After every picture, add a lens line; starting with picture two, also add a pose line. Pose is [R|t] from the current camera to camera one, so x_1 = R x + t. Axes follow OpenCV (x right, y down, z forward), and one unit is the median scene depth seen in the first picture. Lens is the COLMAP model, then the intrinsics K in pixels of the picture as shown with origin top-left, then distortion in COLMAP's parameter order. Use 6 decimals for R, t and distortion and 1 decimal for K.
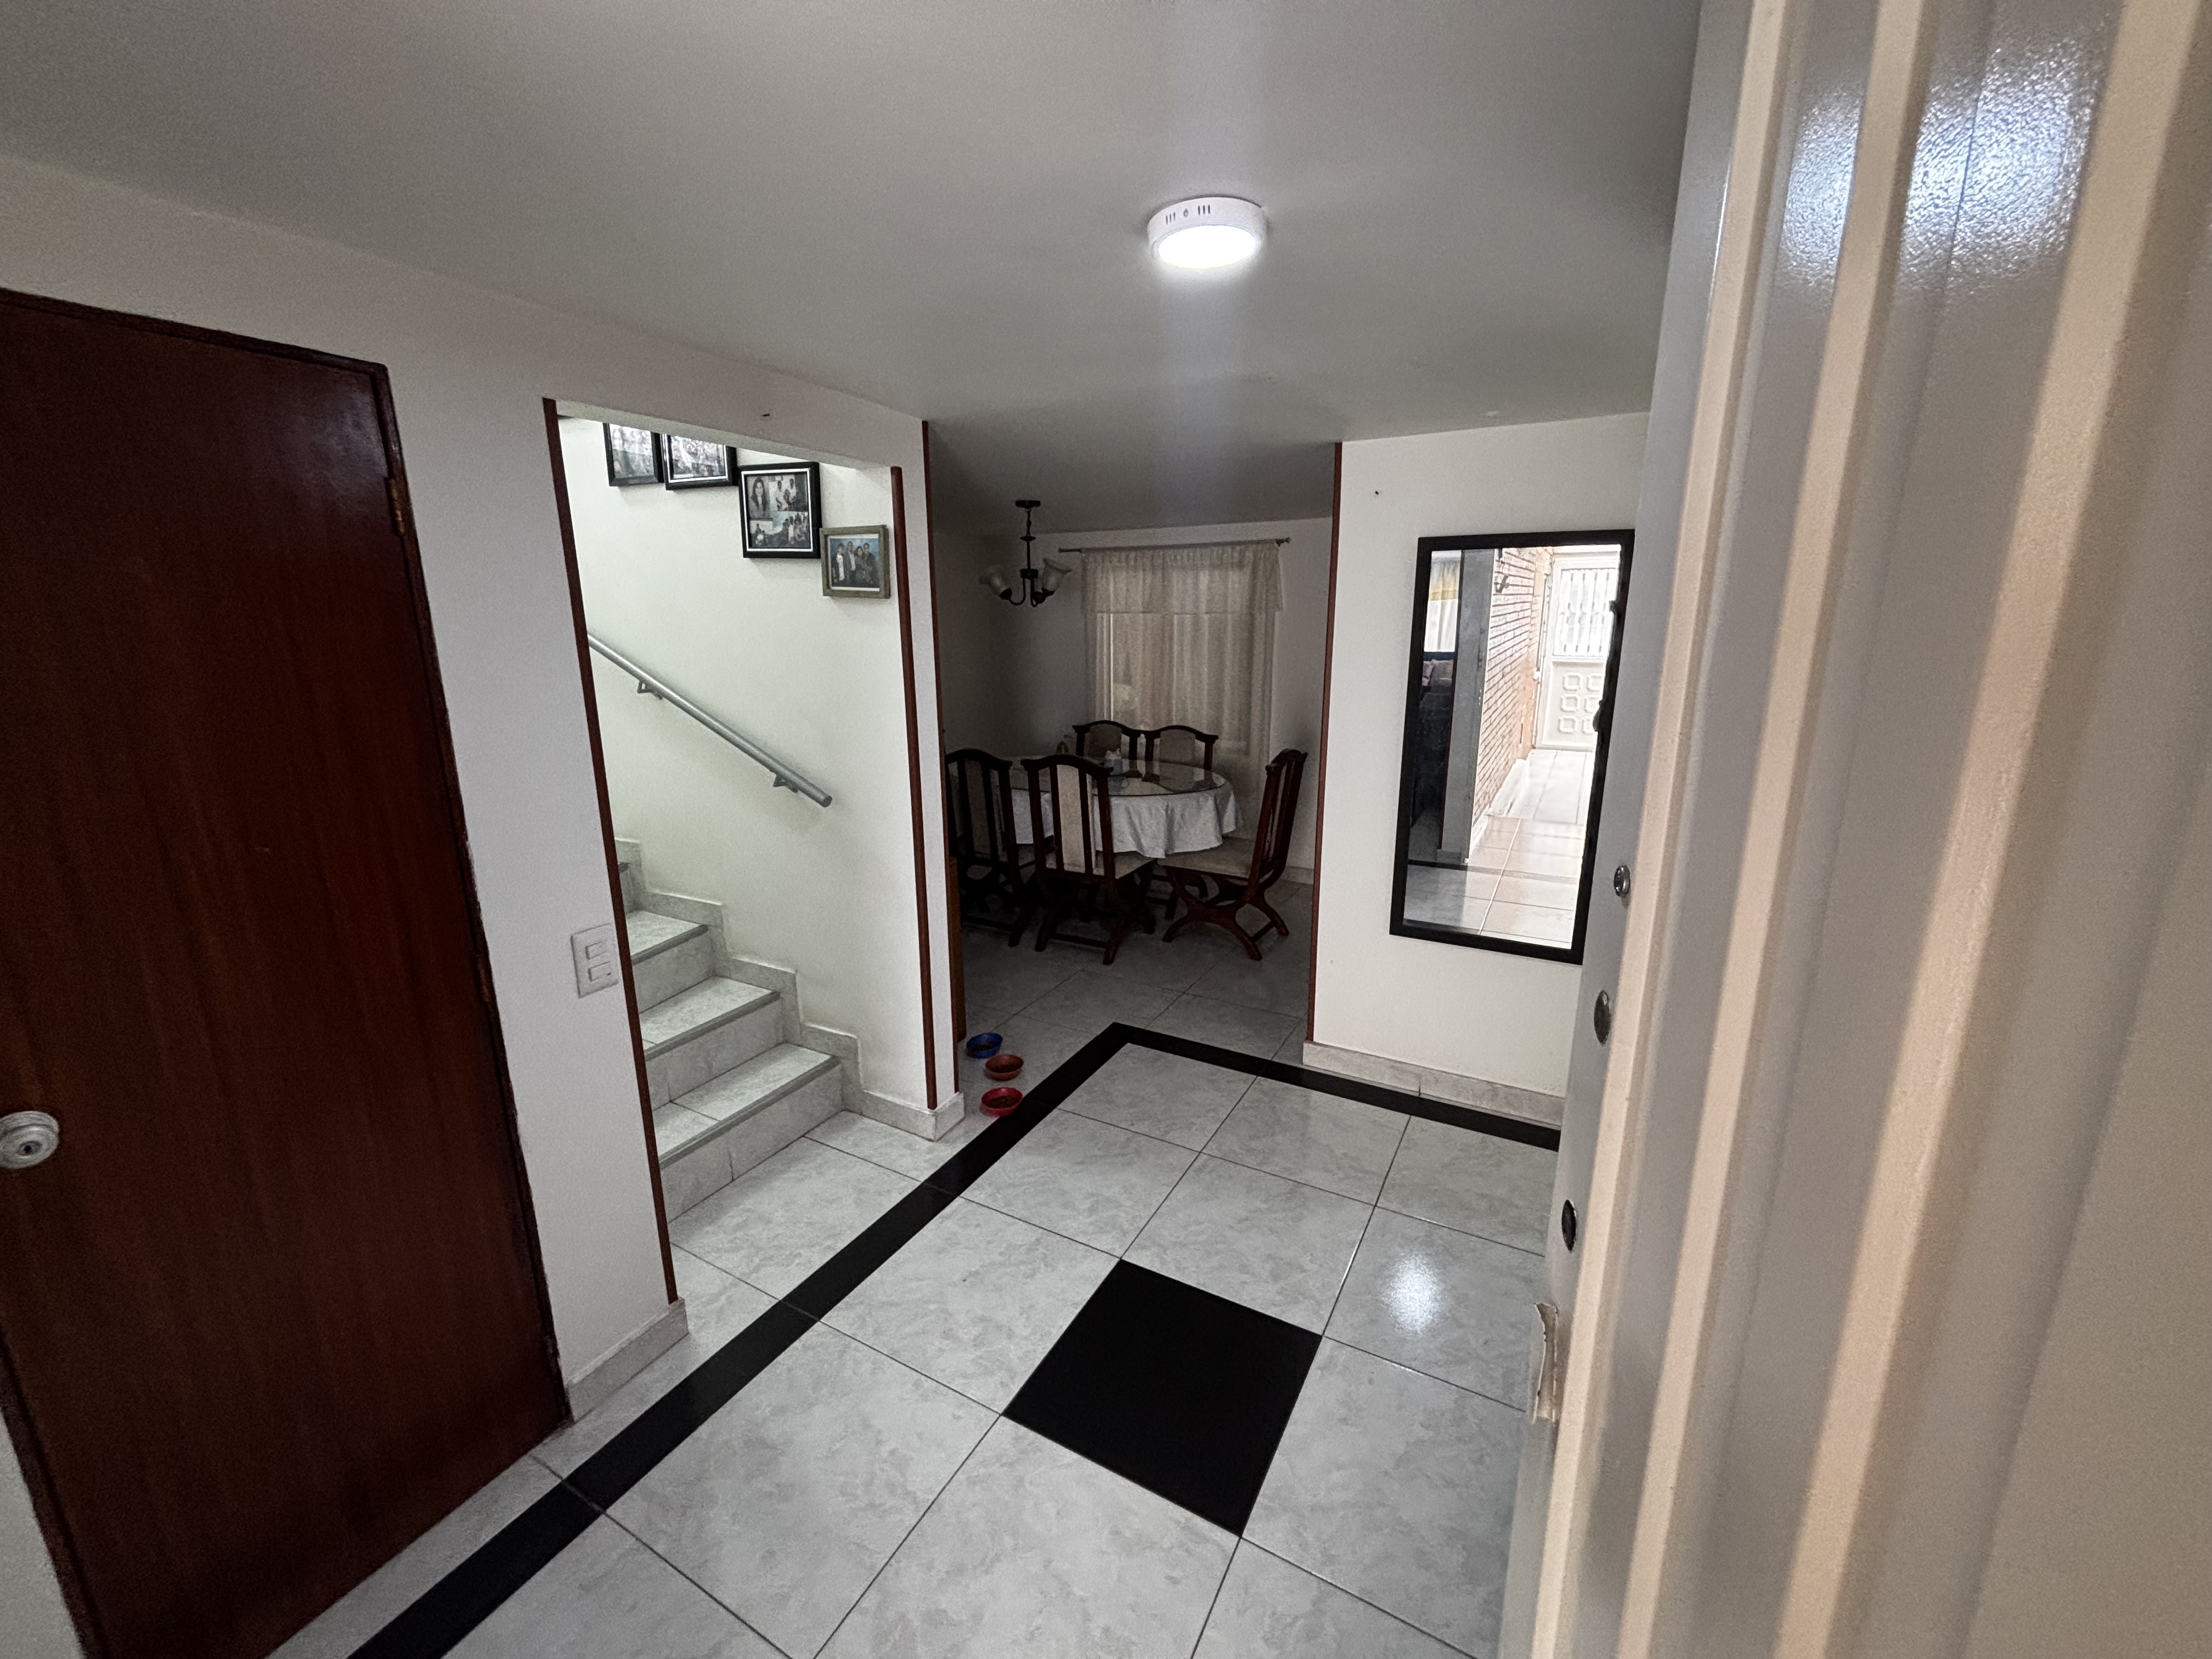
lens RADIAL K [[889.2, 0, 1101.4], [0, 889.2, 829.0], [0, 0, 1]] dist [0.002246, 0.000026]
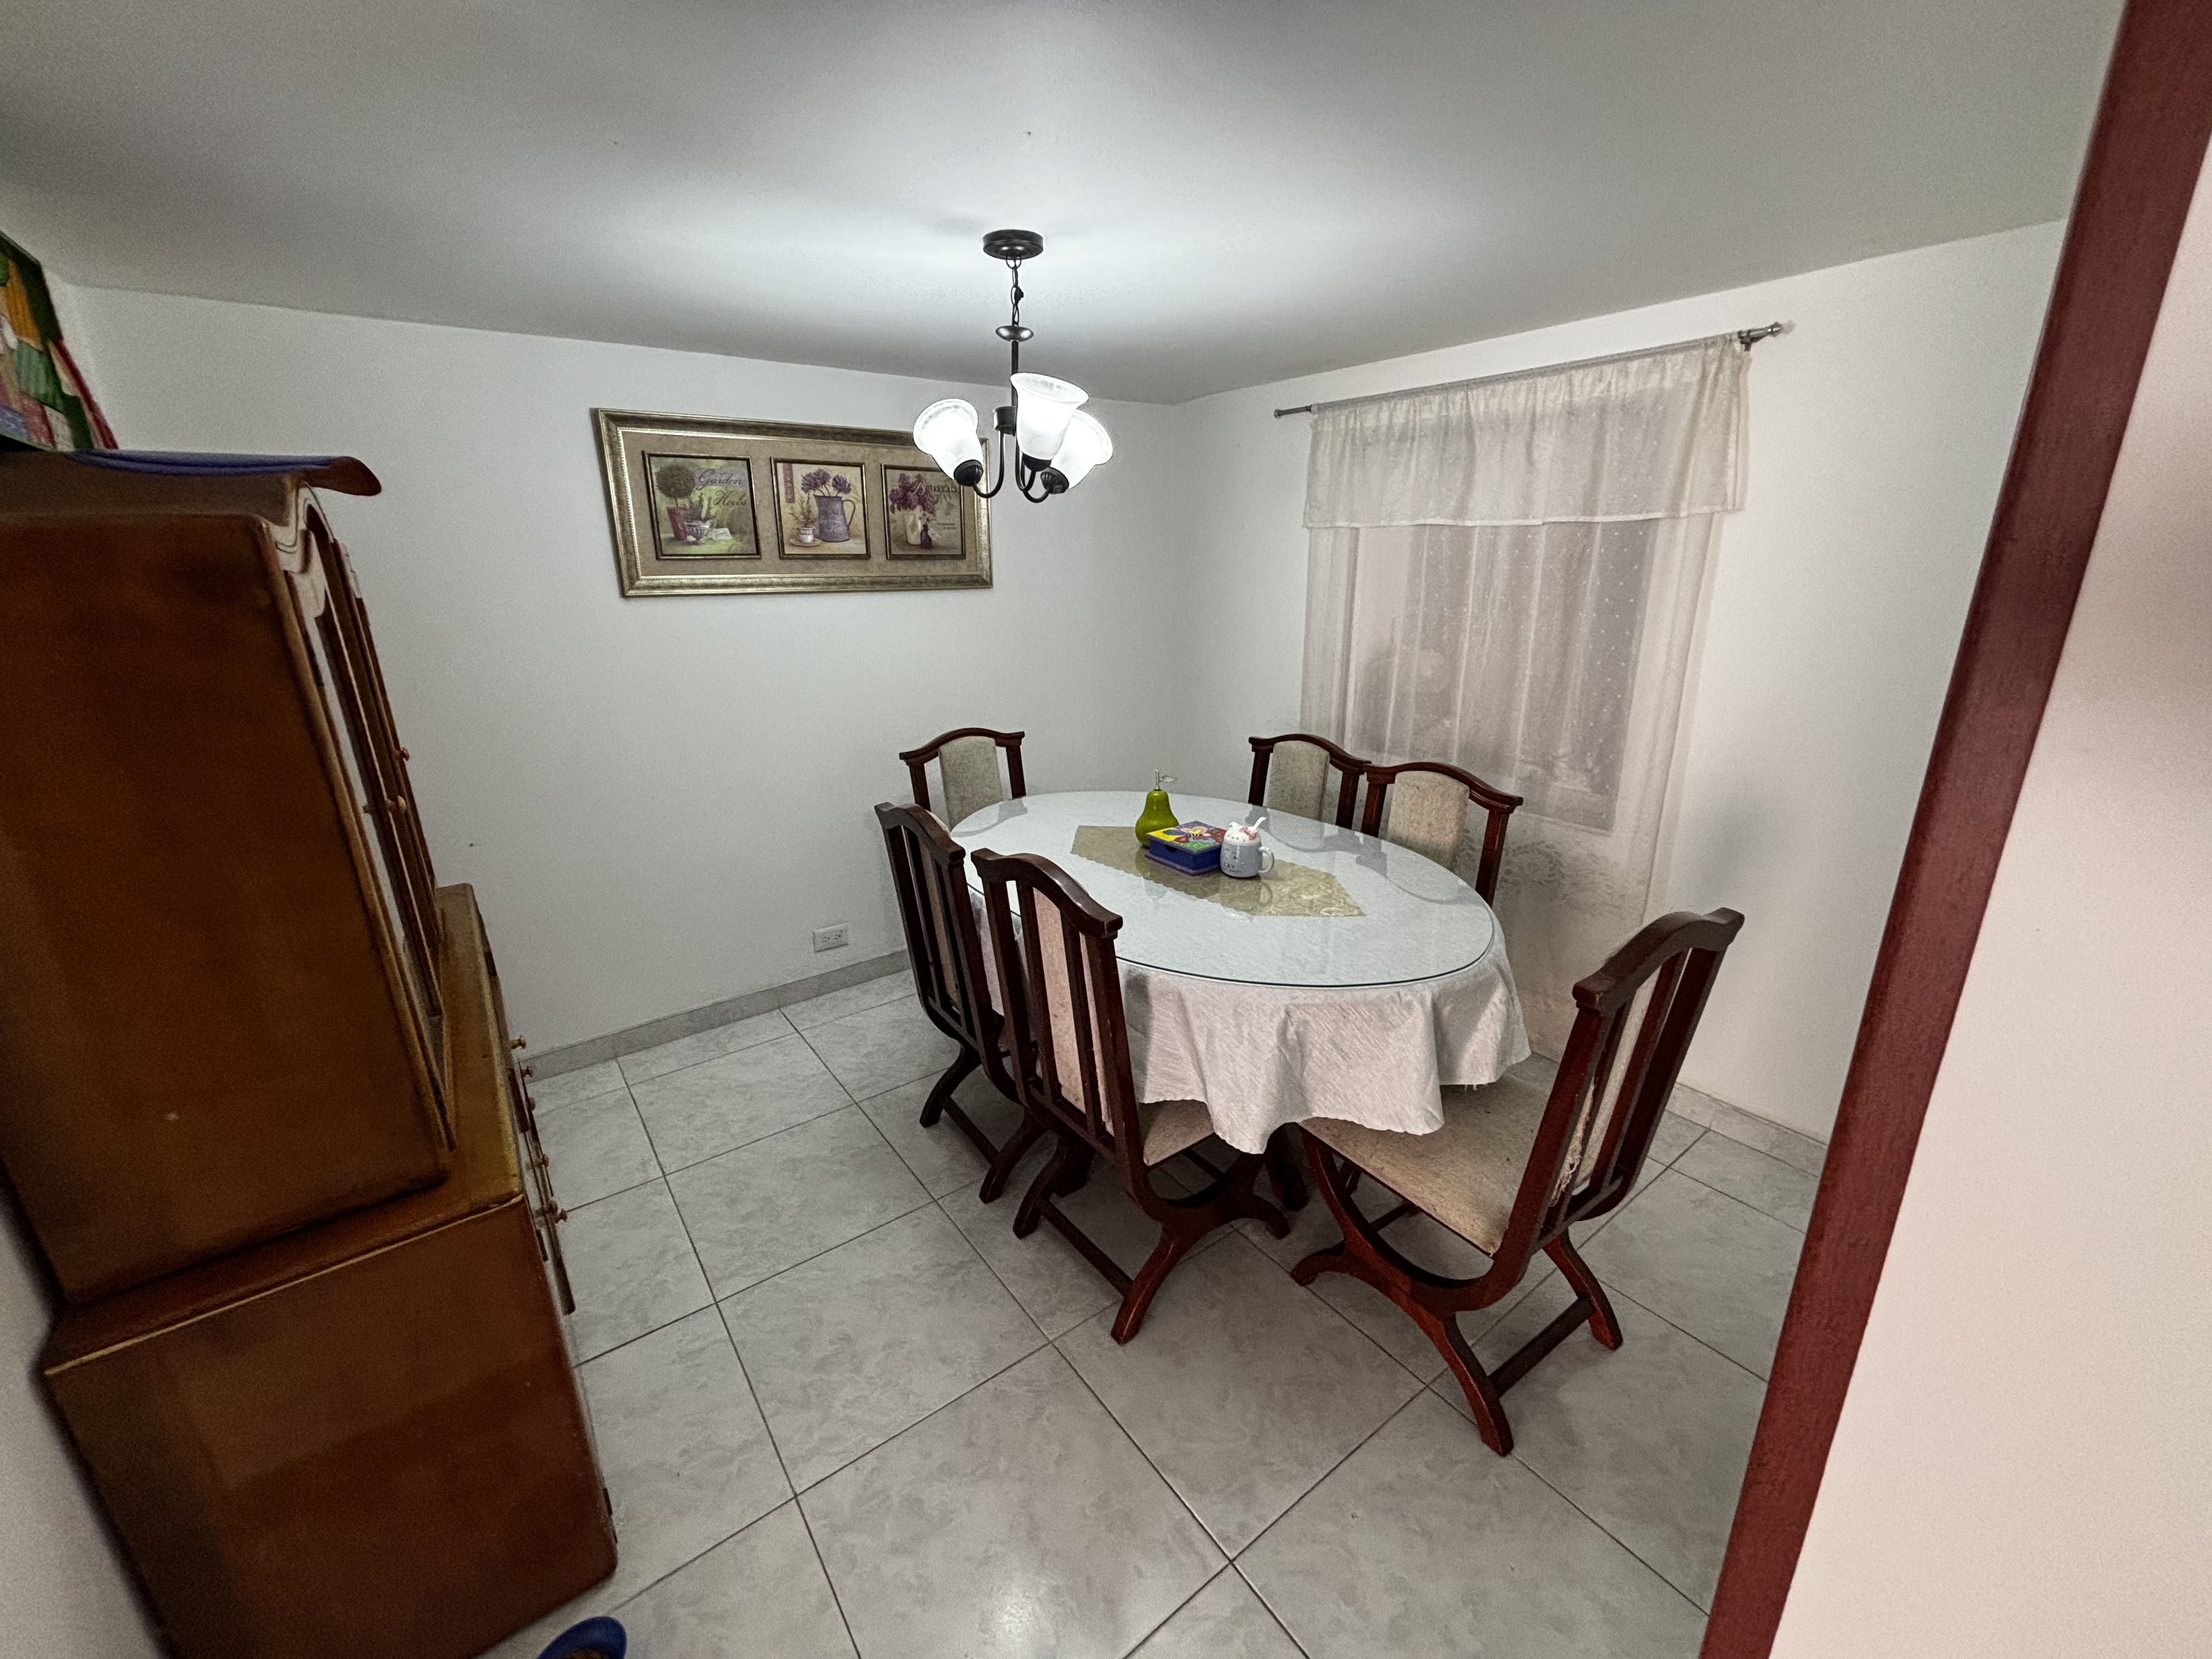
lens RADIAL K [[889.2, 0, 1110.1], [0, 889.2, 821.0], [0, 0, 1]] dist [0.002246, 0.000026]
pose [[0.910569, 0.113741, -0.397400, 0.141462], [-0.088597, 0.992758, 0.081135, -0.129687], [0.403750, -0.038670, 0.914052, 0.587369]]
